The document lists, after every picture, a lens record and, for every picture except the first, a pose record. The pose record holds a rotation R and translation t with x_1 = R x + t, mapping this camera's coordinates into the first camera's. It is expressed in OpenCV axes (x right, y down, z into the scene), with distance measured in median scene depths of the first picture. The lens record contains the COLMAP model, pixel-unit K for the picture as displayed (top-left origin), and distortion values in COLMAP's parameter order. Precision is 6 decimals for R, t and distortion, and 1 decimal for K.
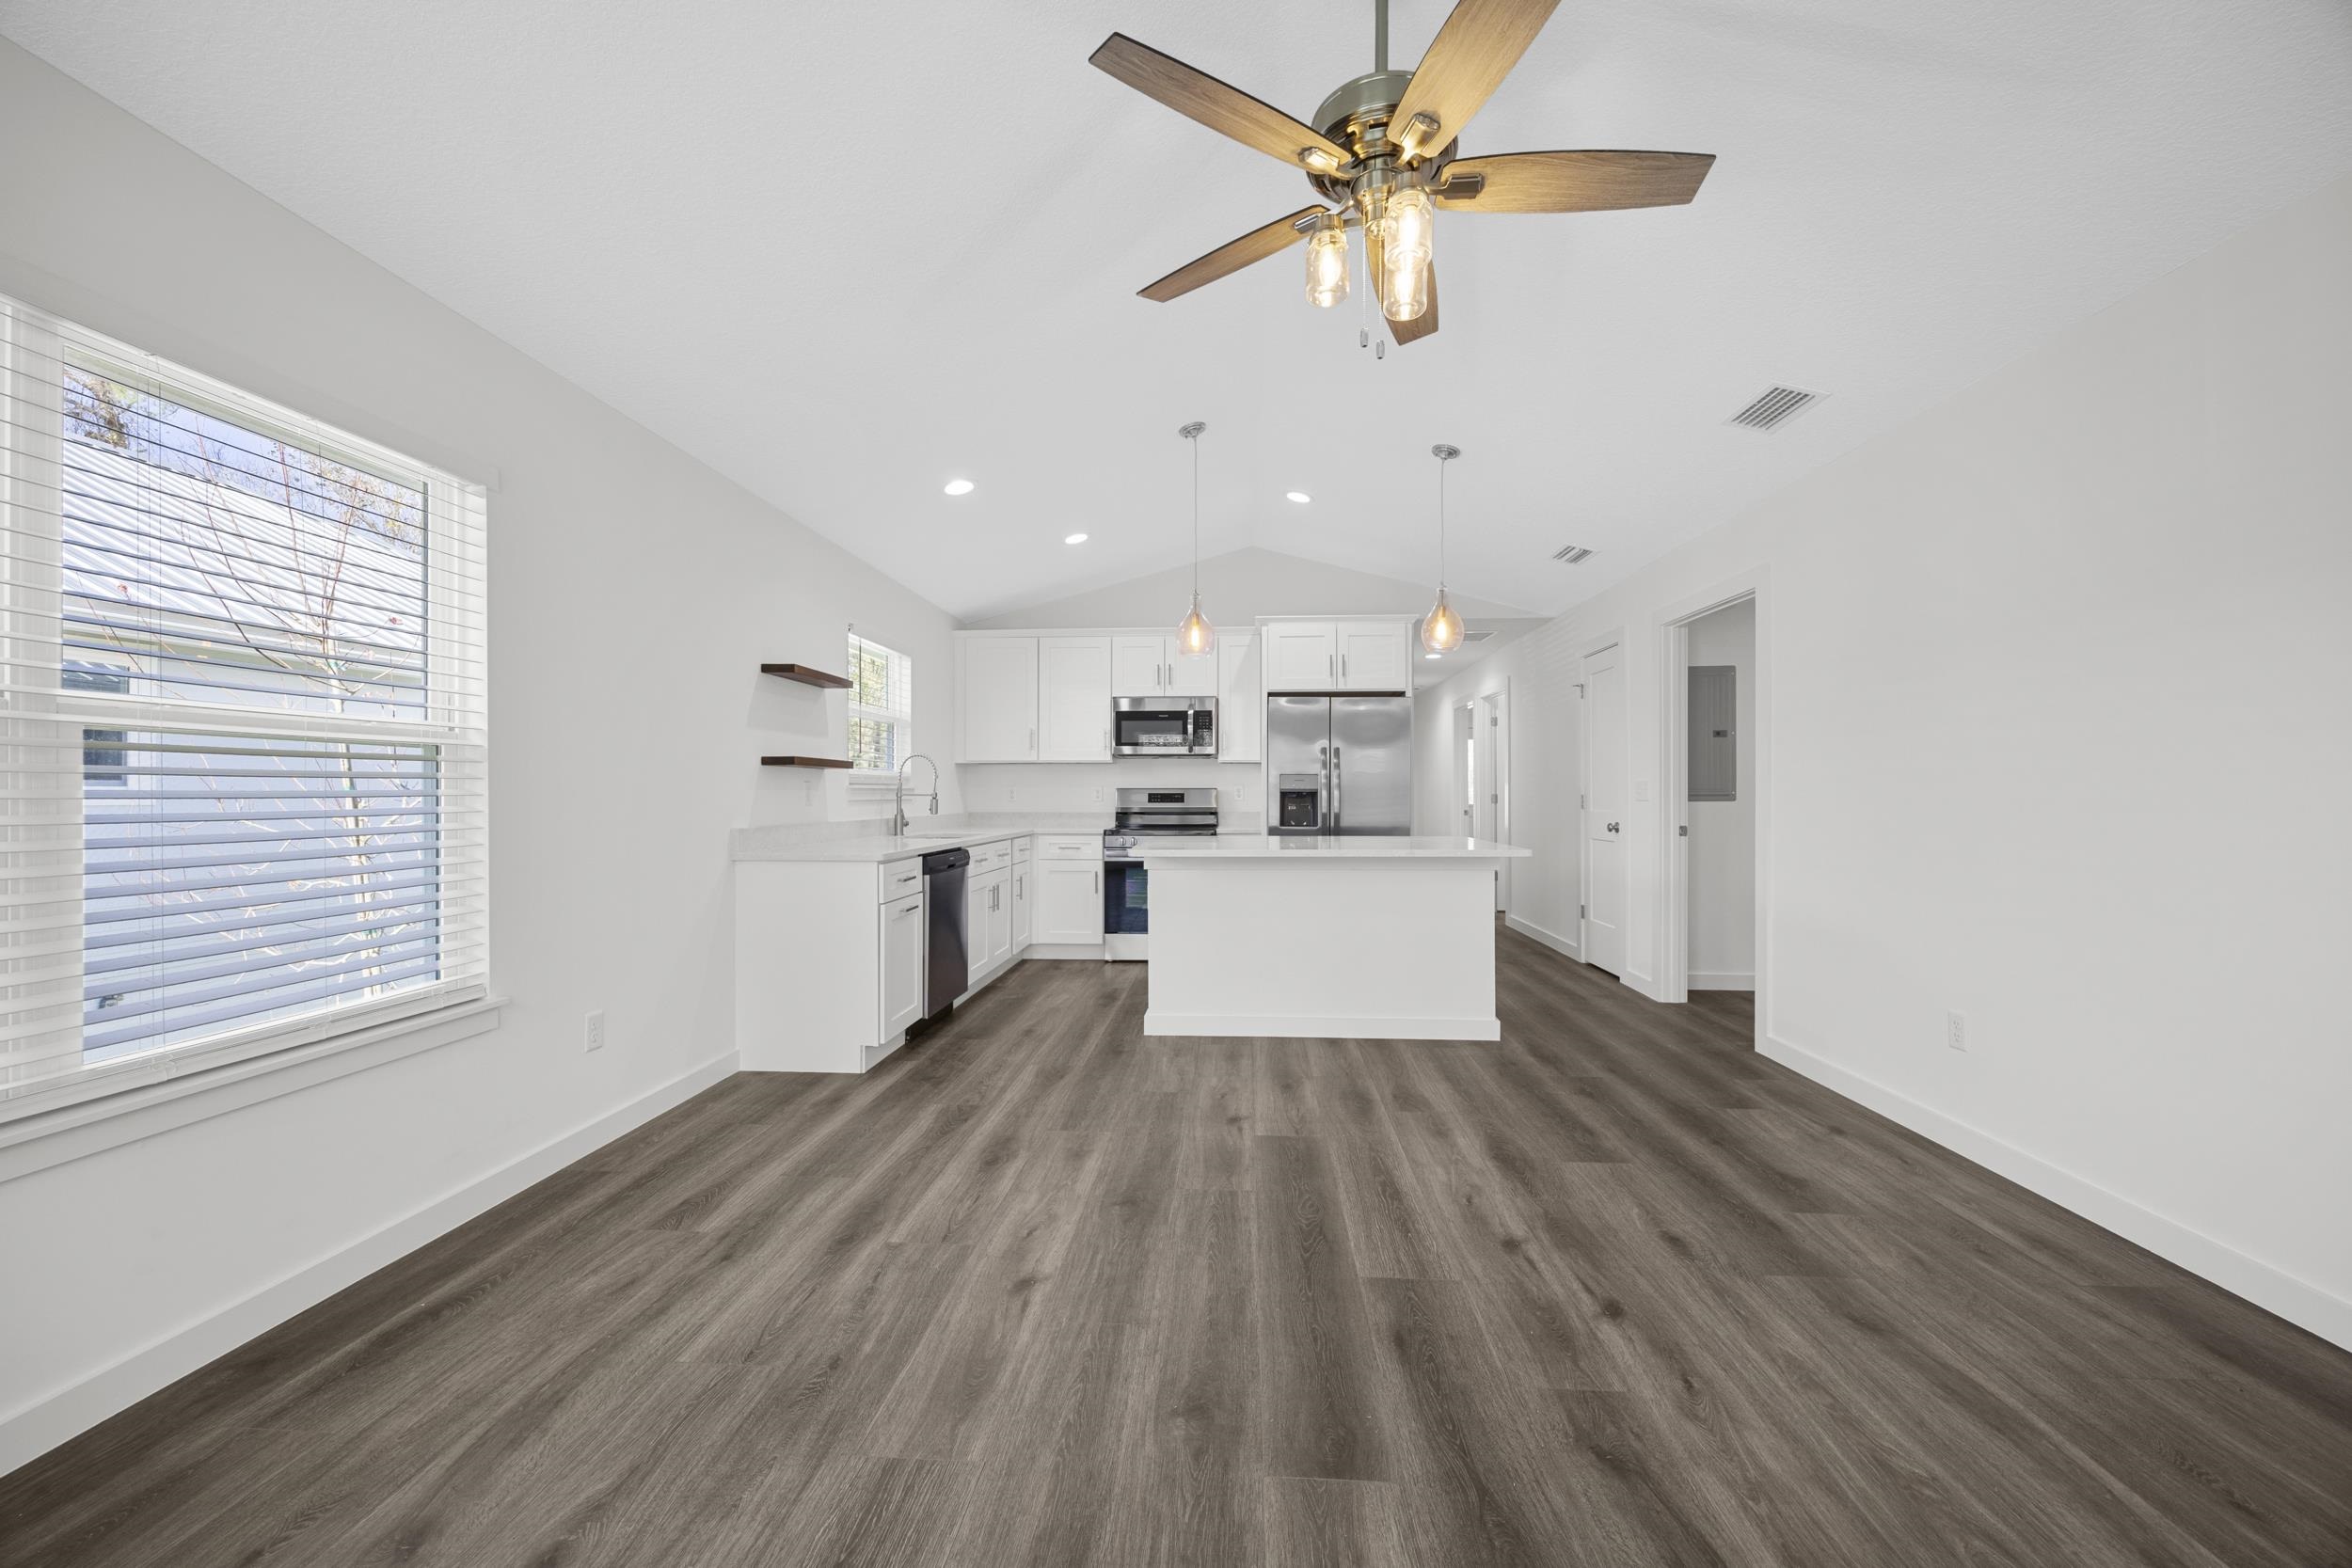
lens RADIAL K [[900.7, 0, 1184.5], [0, 900.7, 794.6], [0, 0, 1]] dist [-0.001594, -0.000141]
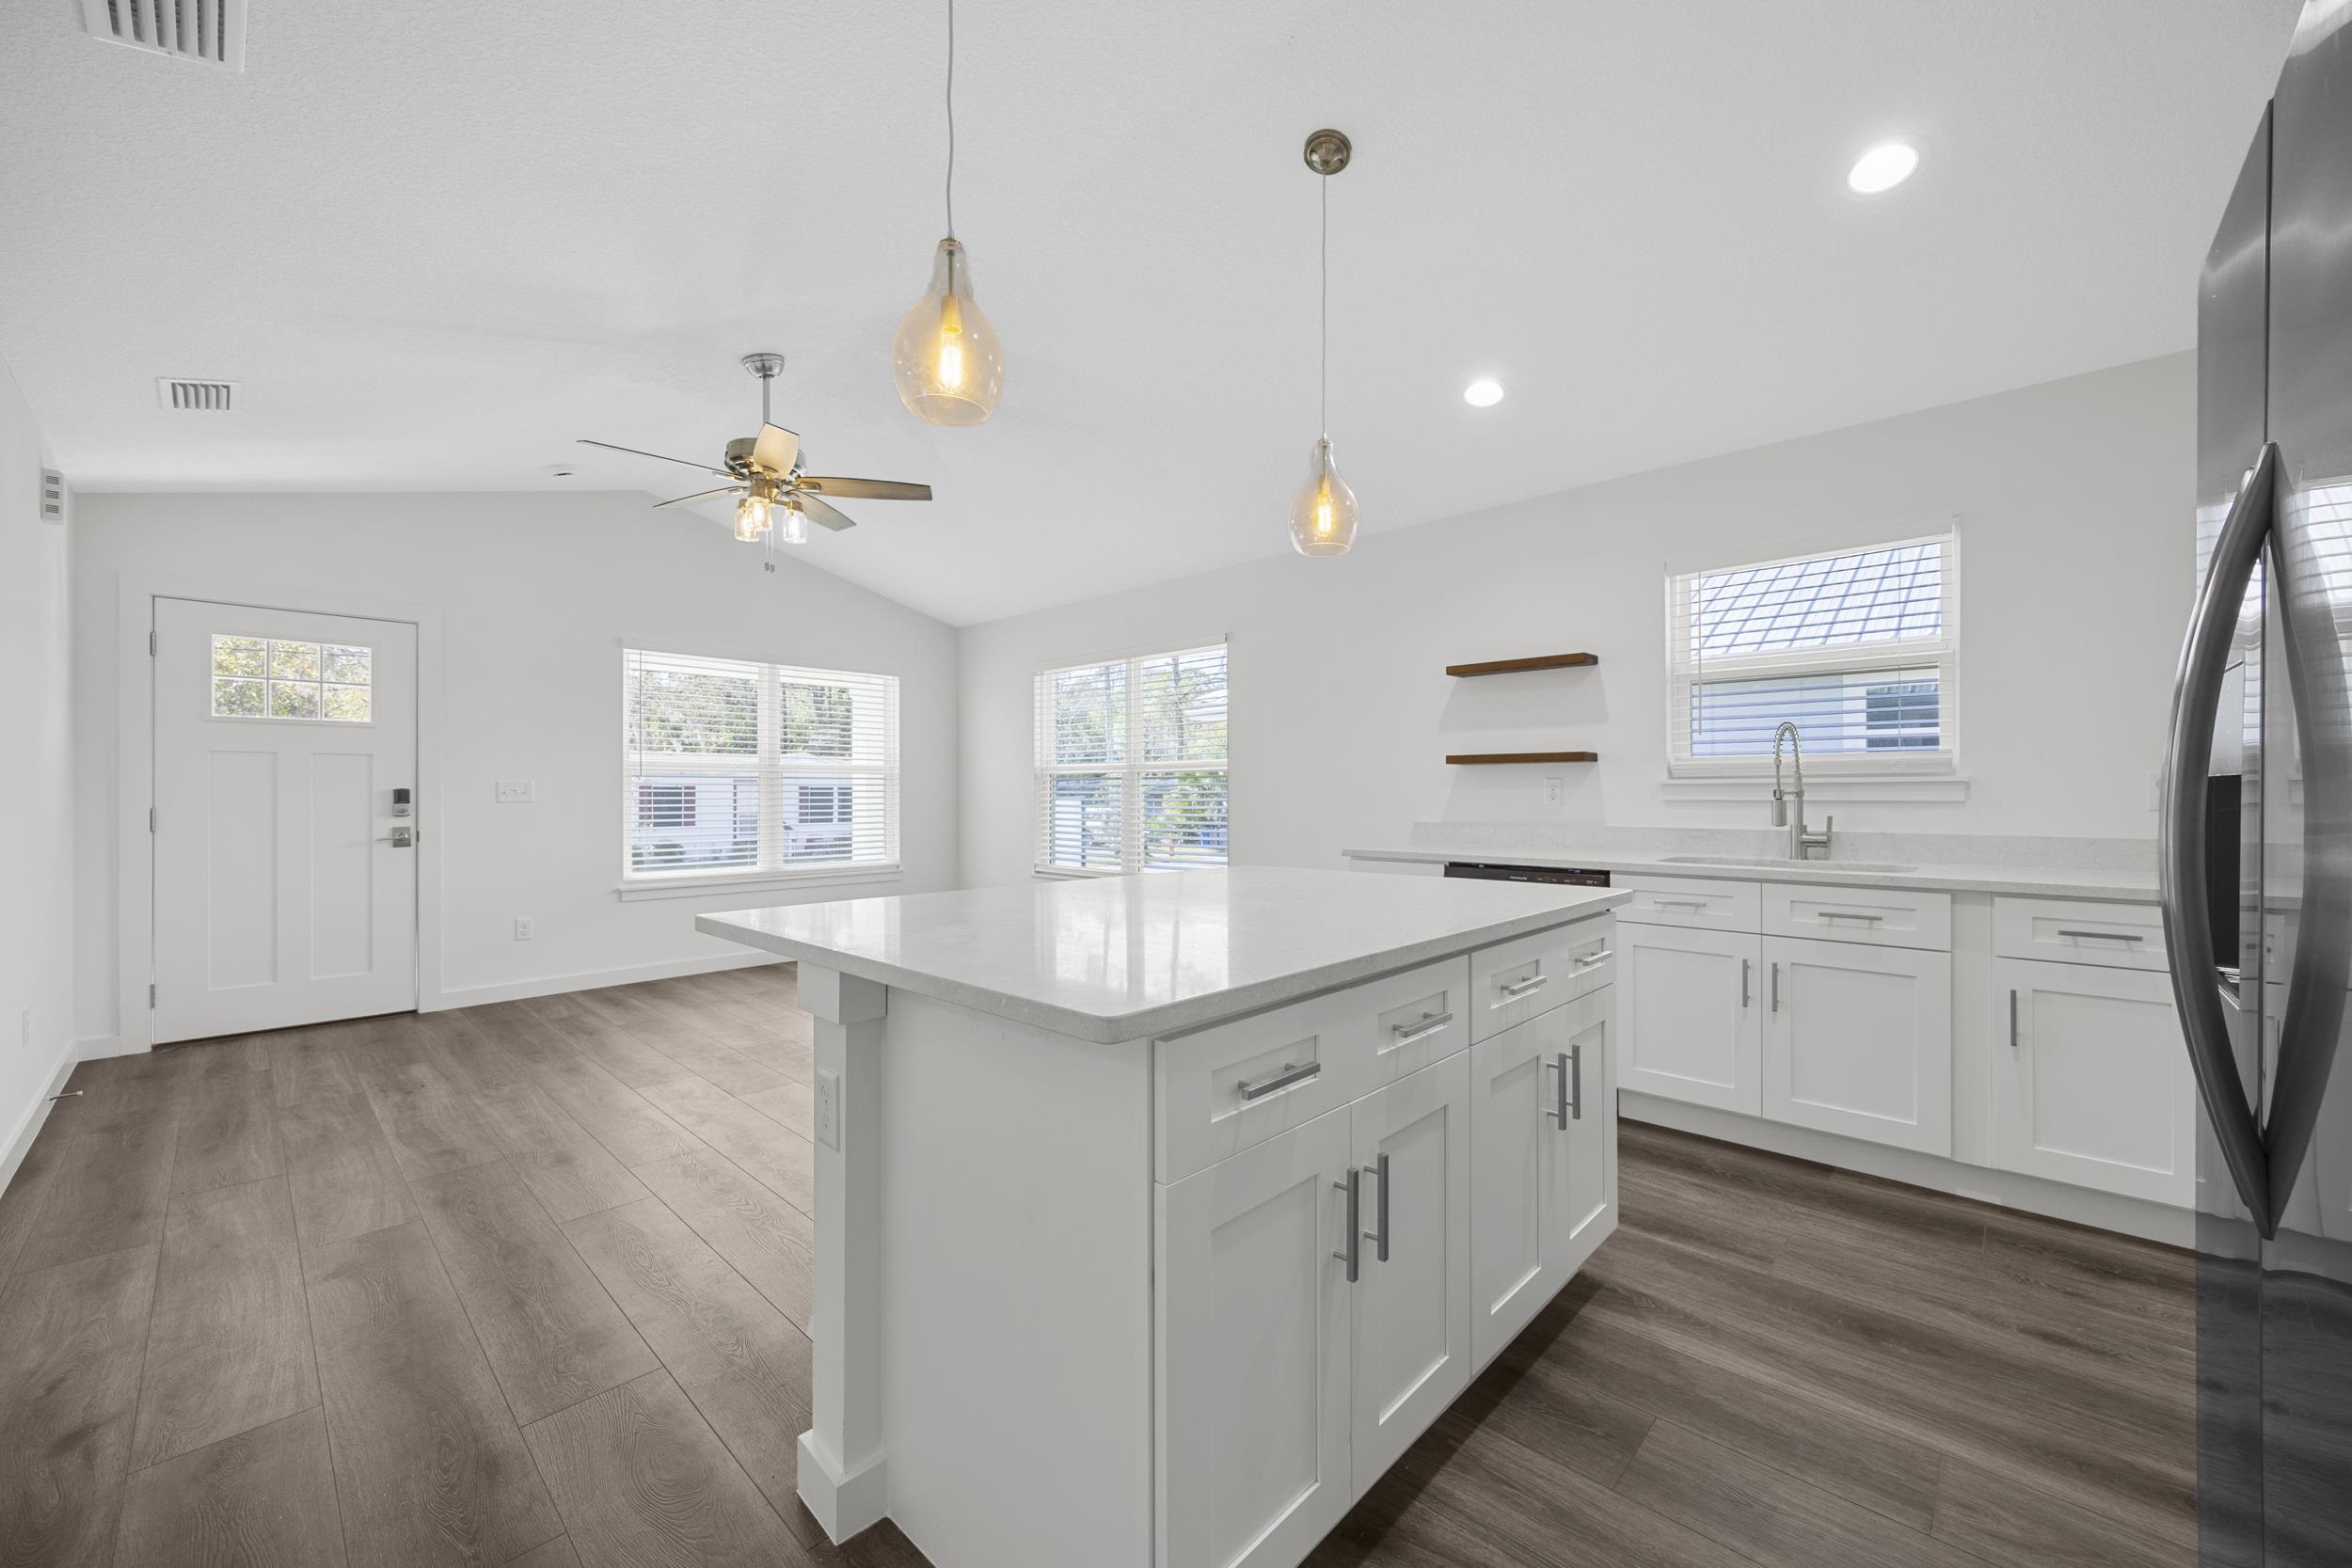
lens RADIAL K [[900.7, 0, 1184.5], [0, 900.7, 794.6], [0, 0, 1]] dist [-0.001594, -0.000141]
pose [[-0.634711, 0.003743, -0.772741, 0.590542], [0.000892, 0.999991, 0.004111, -0.002148], [0.772749, 0.001920, -0.634708, 1.506008]]
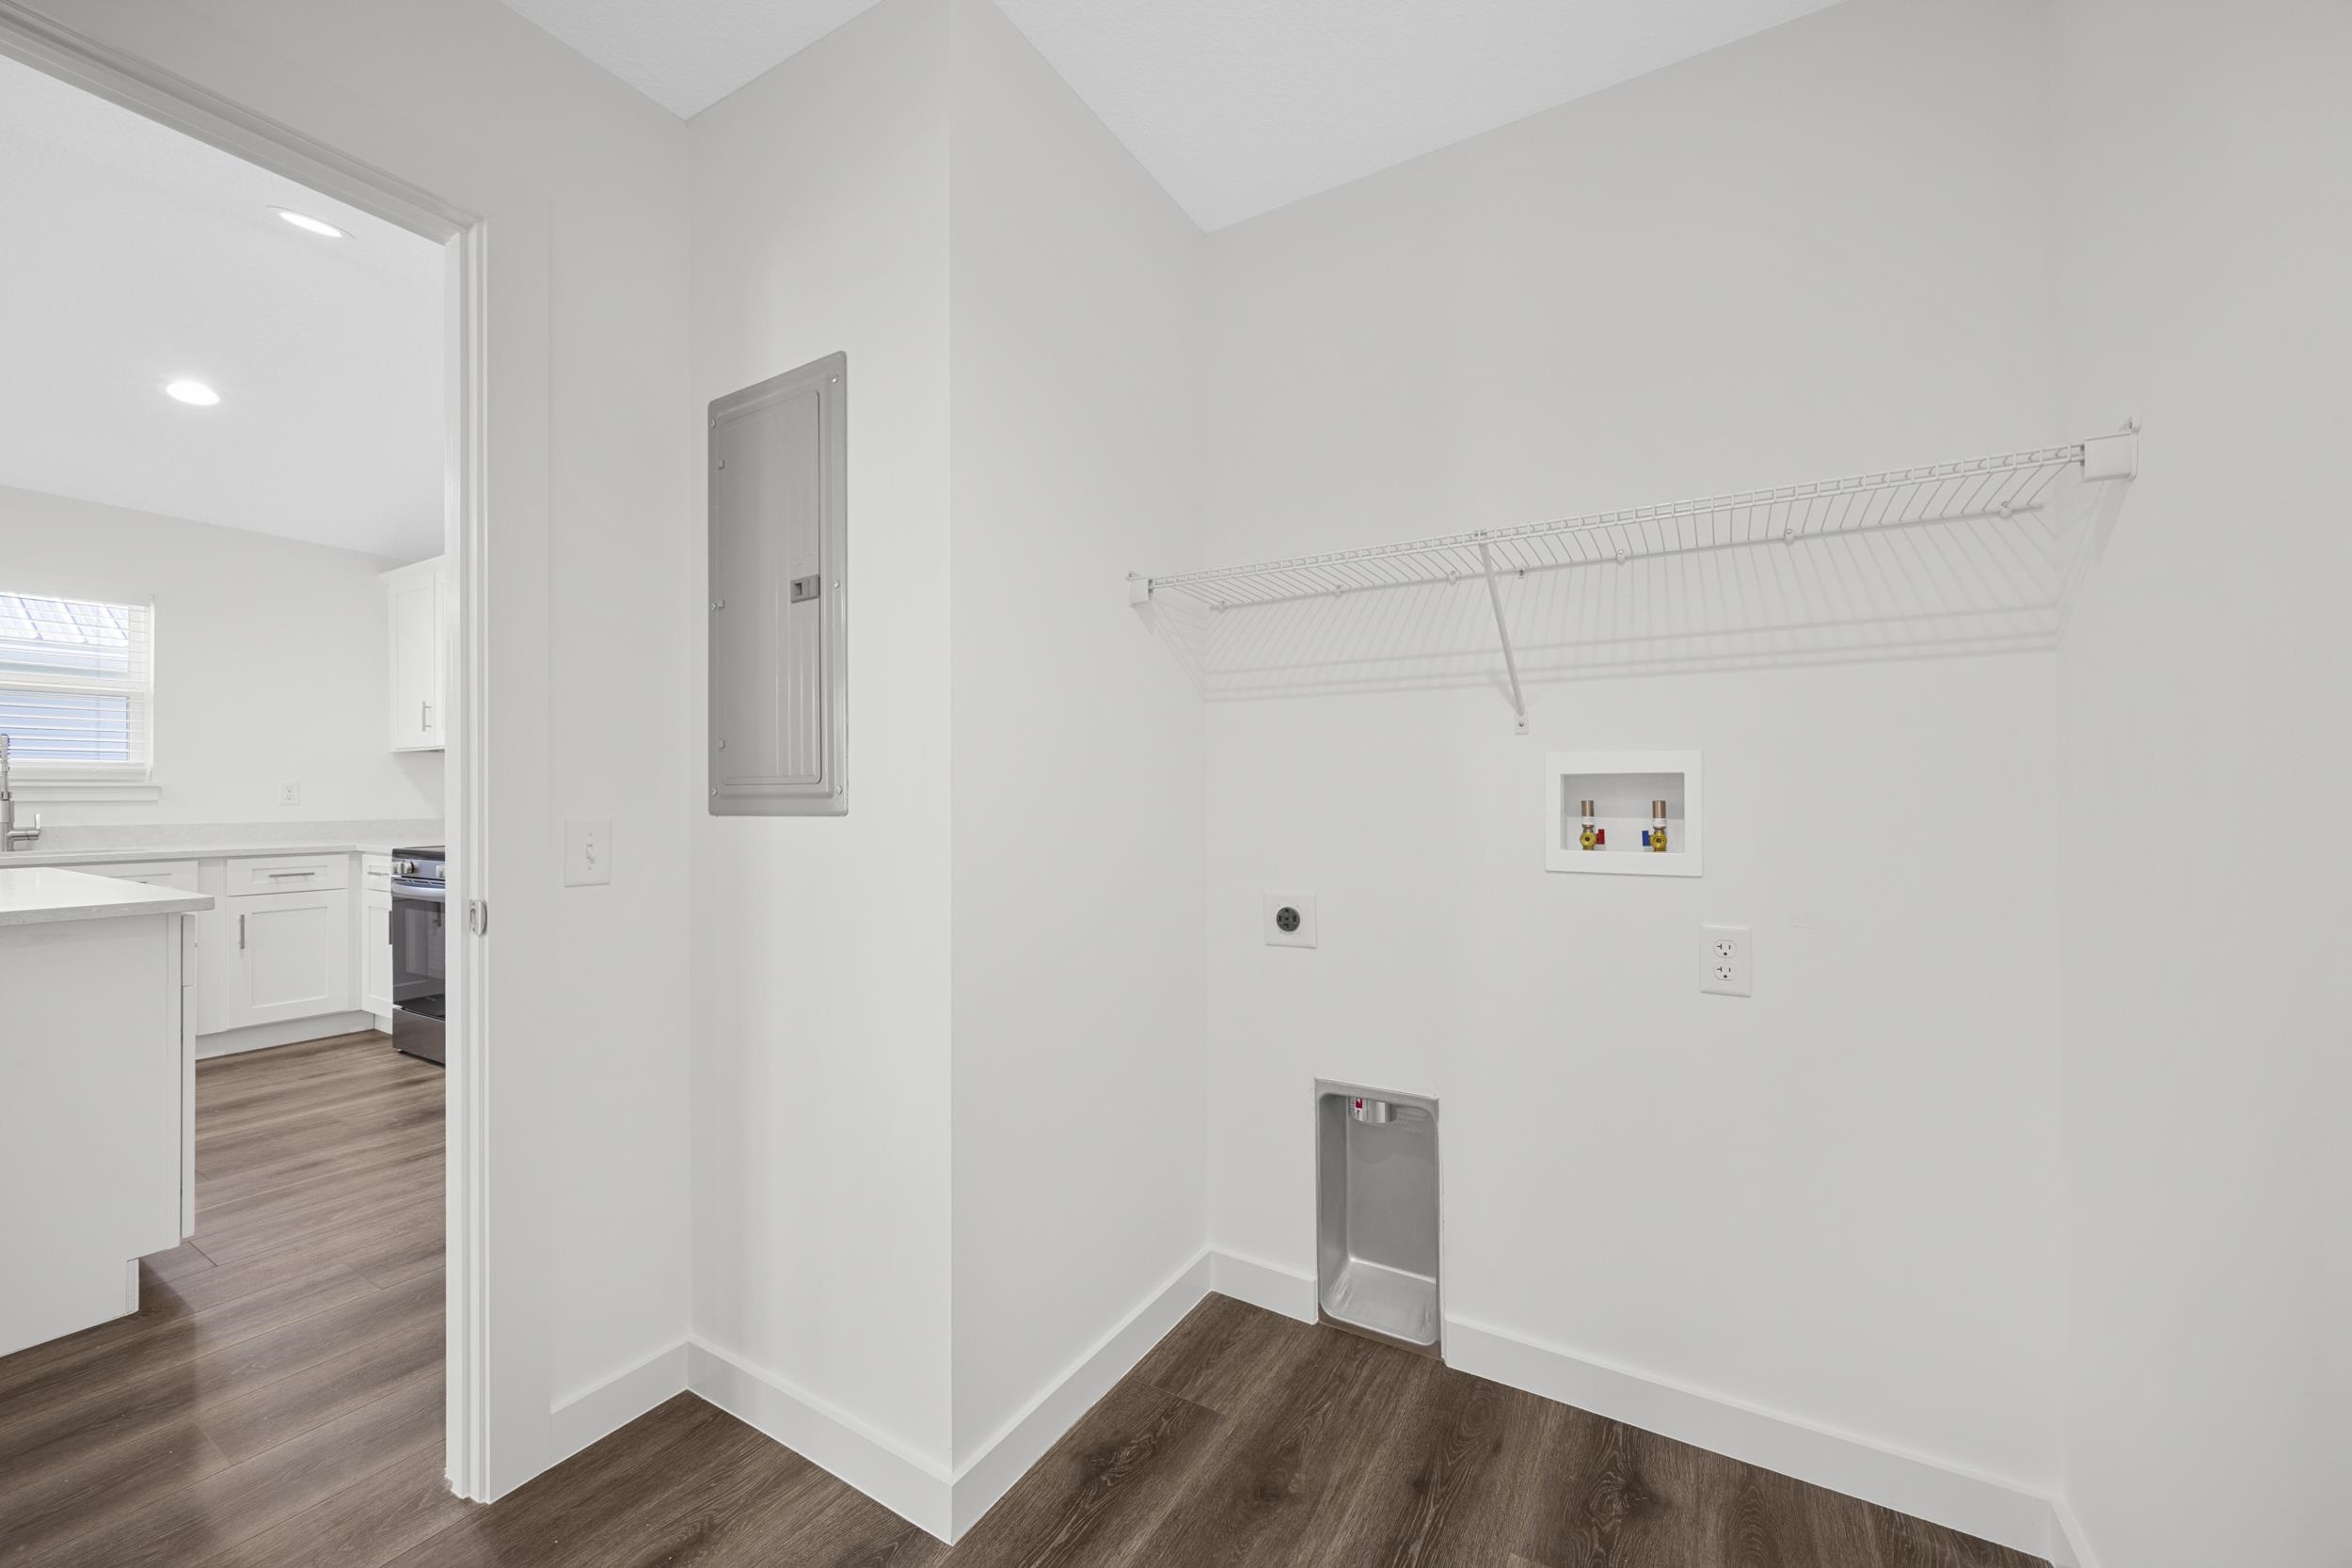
lens RADIAL K [[900.7, 0, 1184.5], [0, 900.7, 794.6], [0, 0, 1]] dist [-0.001594, -0.000141]
pose [[0.893697, 0.001379, -0.448669, 1.180824], [-0.001690, 0.999999, -0.000292, -0.001702], [0.448668, 0.001019, 0.893698, 1.109063]]
